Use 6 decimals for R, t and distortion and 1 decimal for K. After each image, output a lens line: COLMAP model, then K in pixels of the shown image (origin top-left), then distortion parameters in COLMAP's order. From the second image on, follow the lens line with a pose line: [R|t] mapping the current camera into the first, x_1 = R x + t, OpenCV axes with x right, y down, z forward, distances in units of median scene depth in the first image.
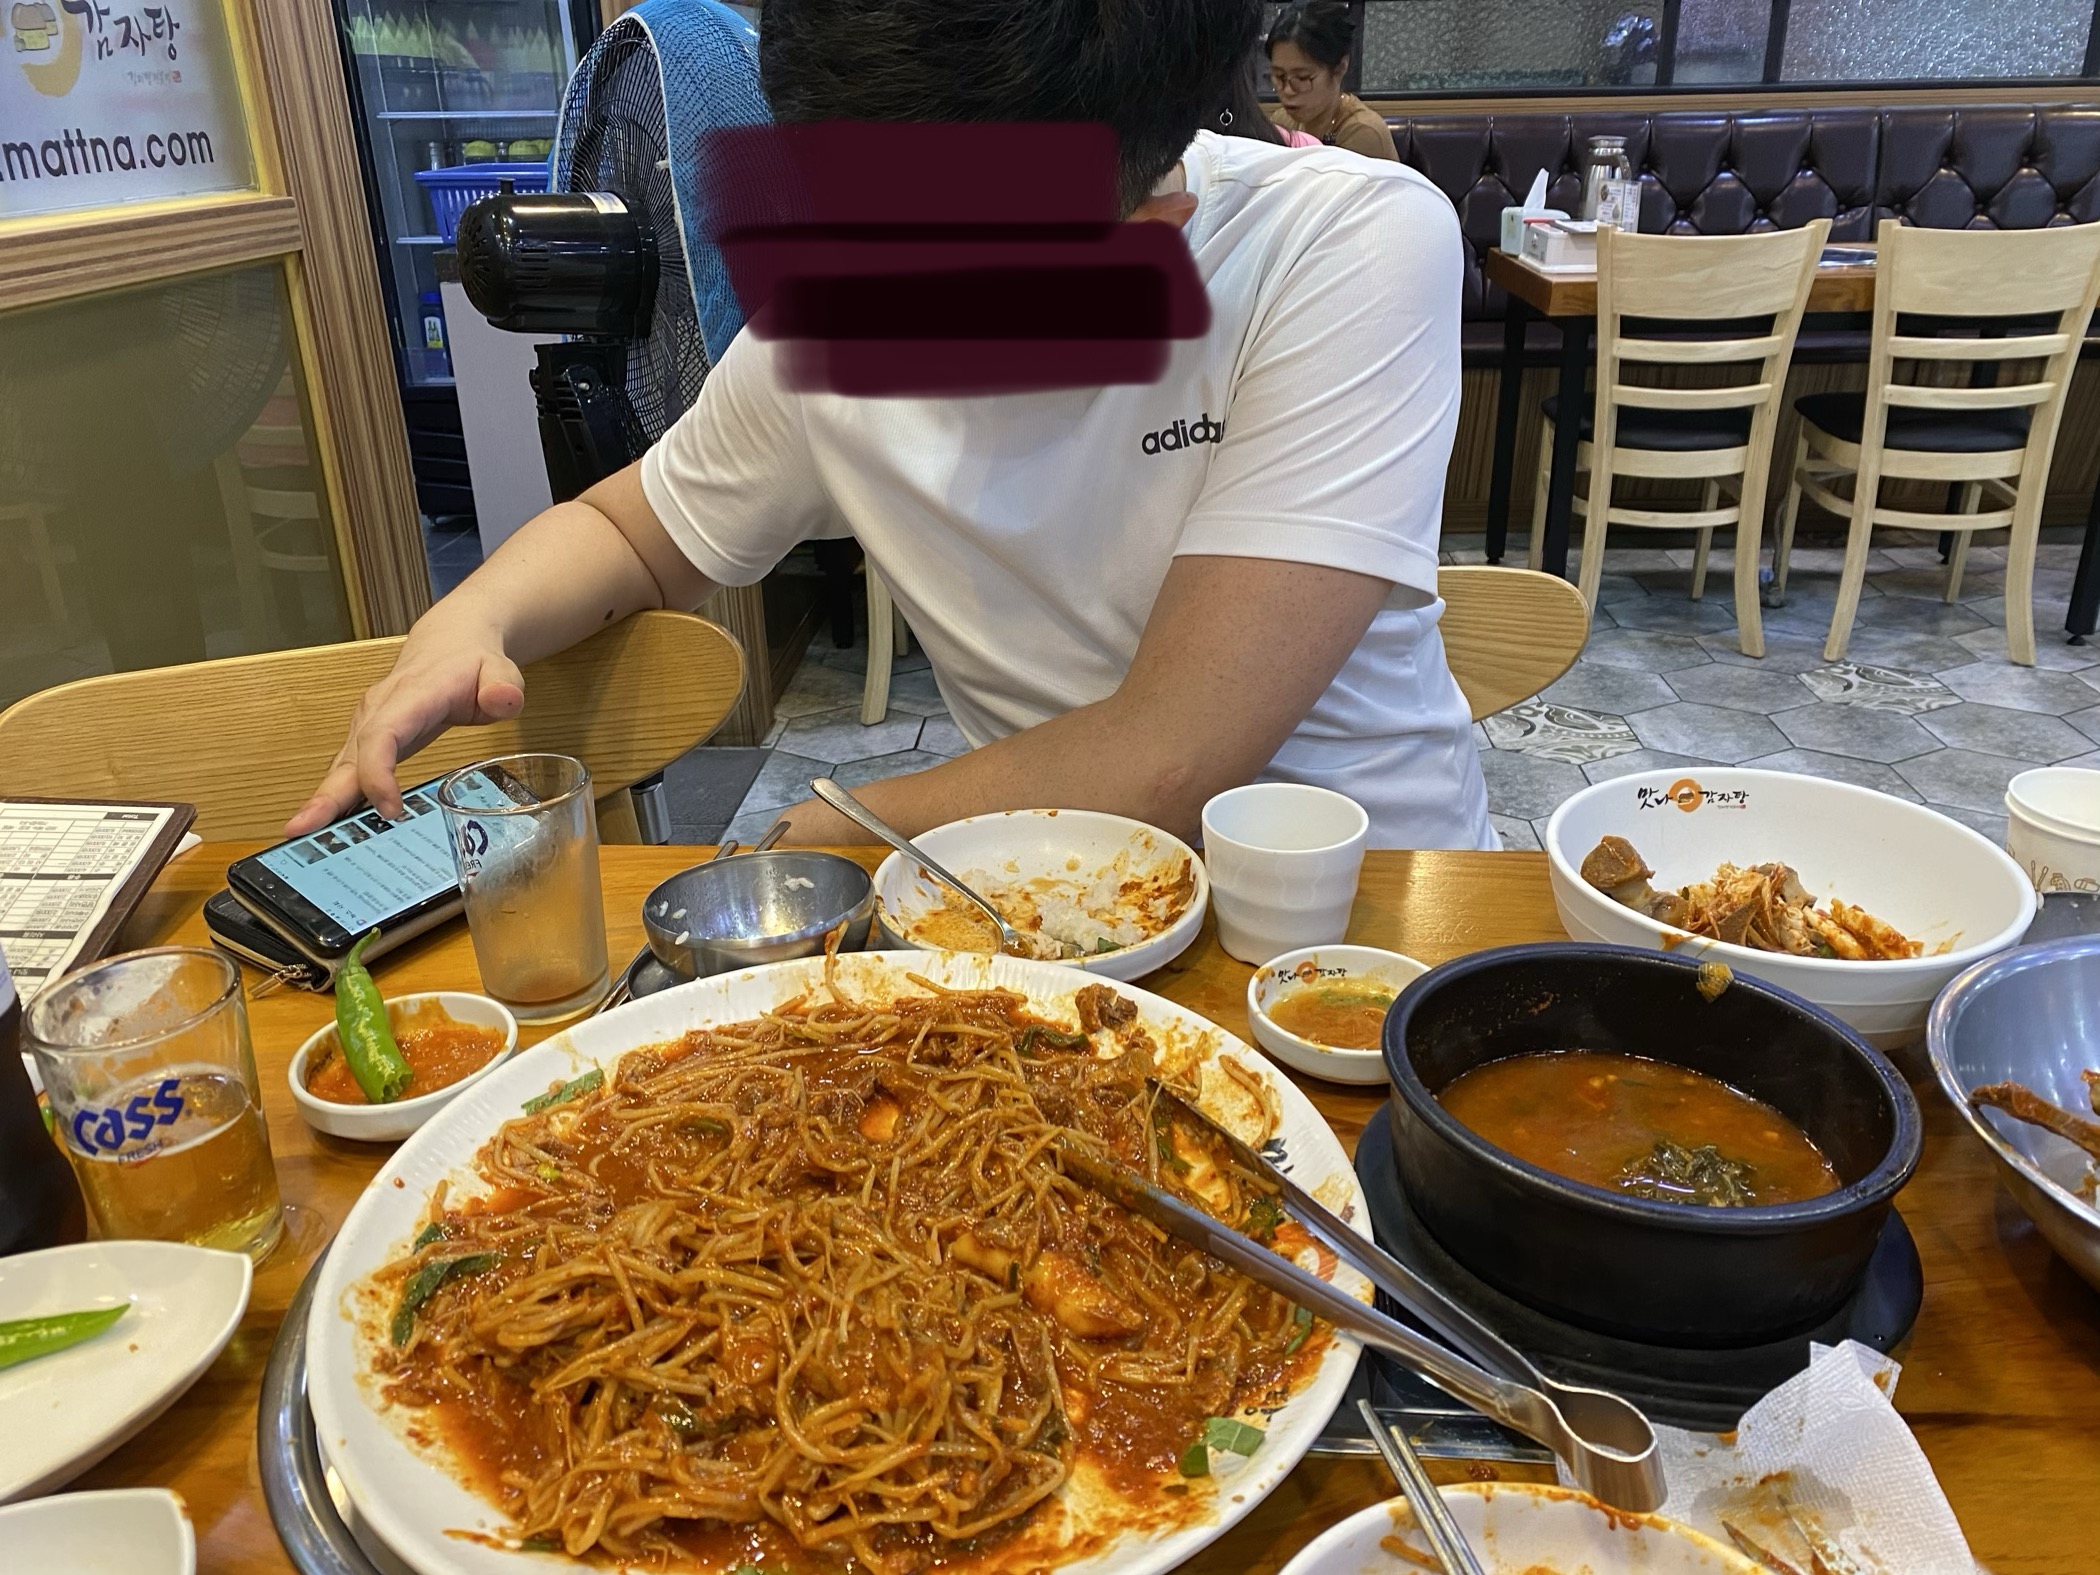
lens RADIAL K [[1570.8, 0, 1049.1], [0, 1570.8, 788.0], [0, 0, 1]] dist [-0.019073, 0.006833]
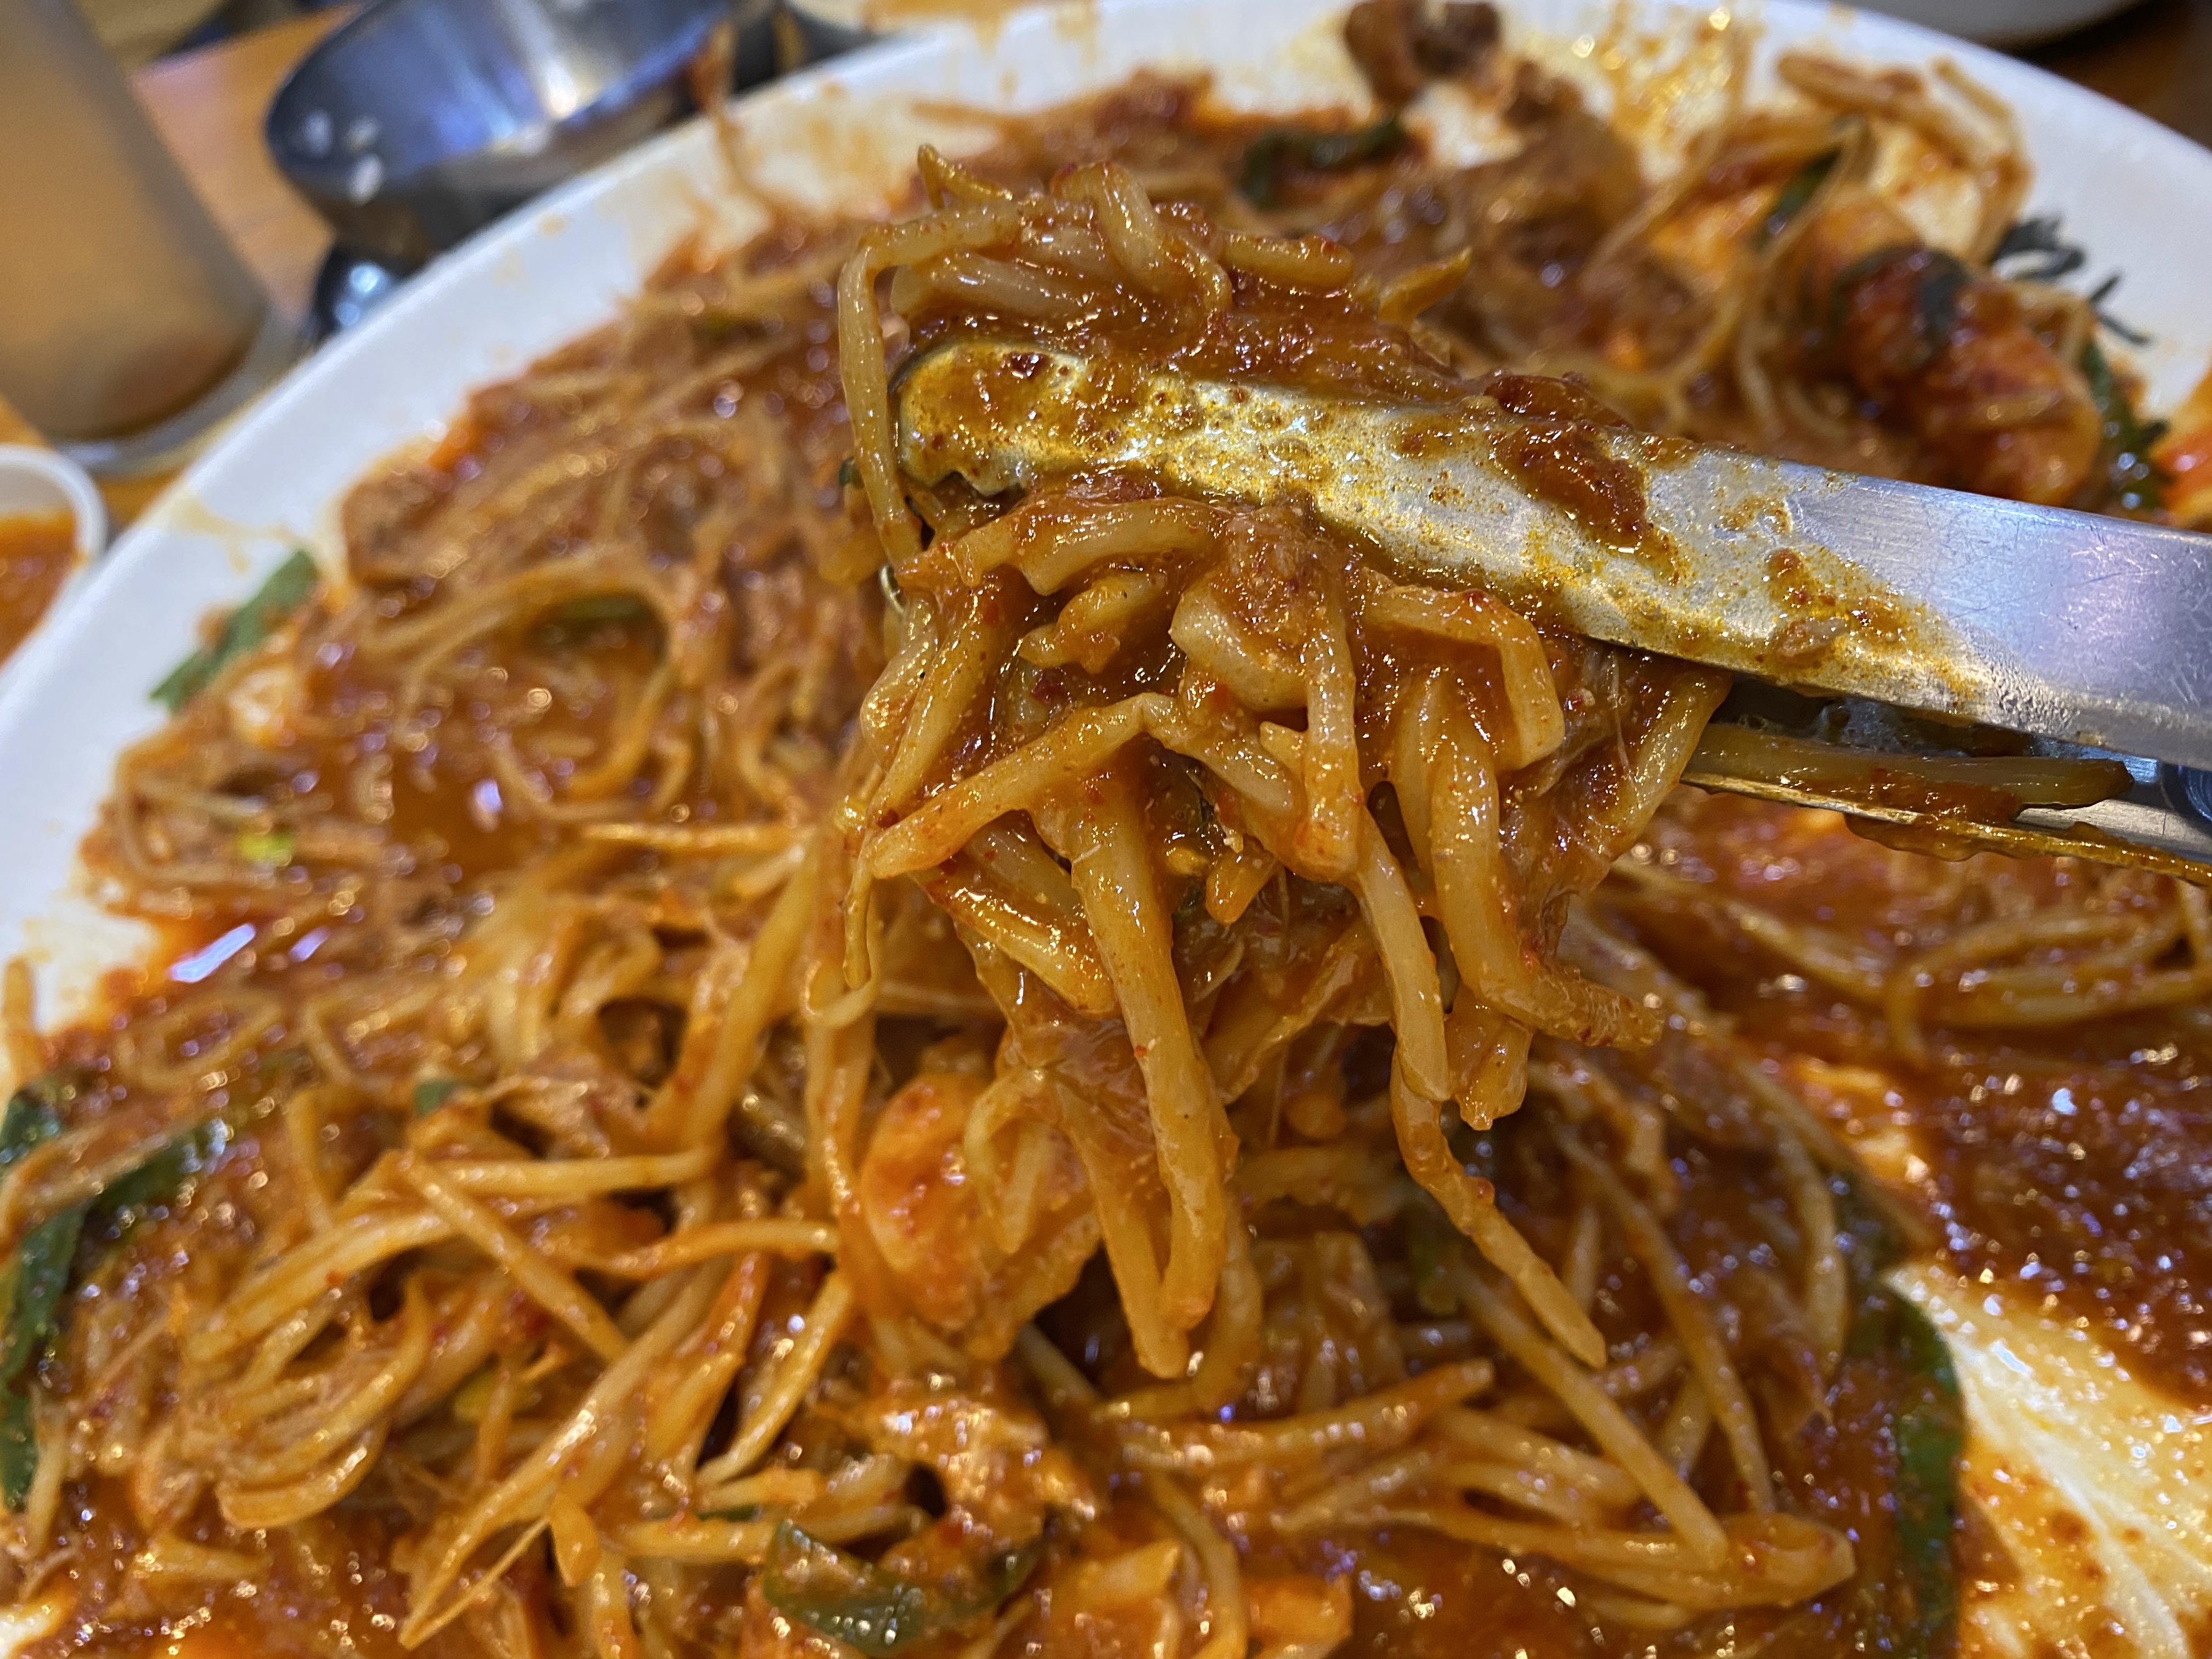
lens RADIAL K [[1654.6, 0, 1126.8], [0, 1654.6, 819.4], [0, 0, 1]] dist [-0.019073, 0.006833]
pose [[0.954991, -0.296499, -0.008939, -0.099108], [0.263445, 0.833909, 0.484966, 0.089588], [-0.136338, -0.465493, 0.874487, 0.583884]]
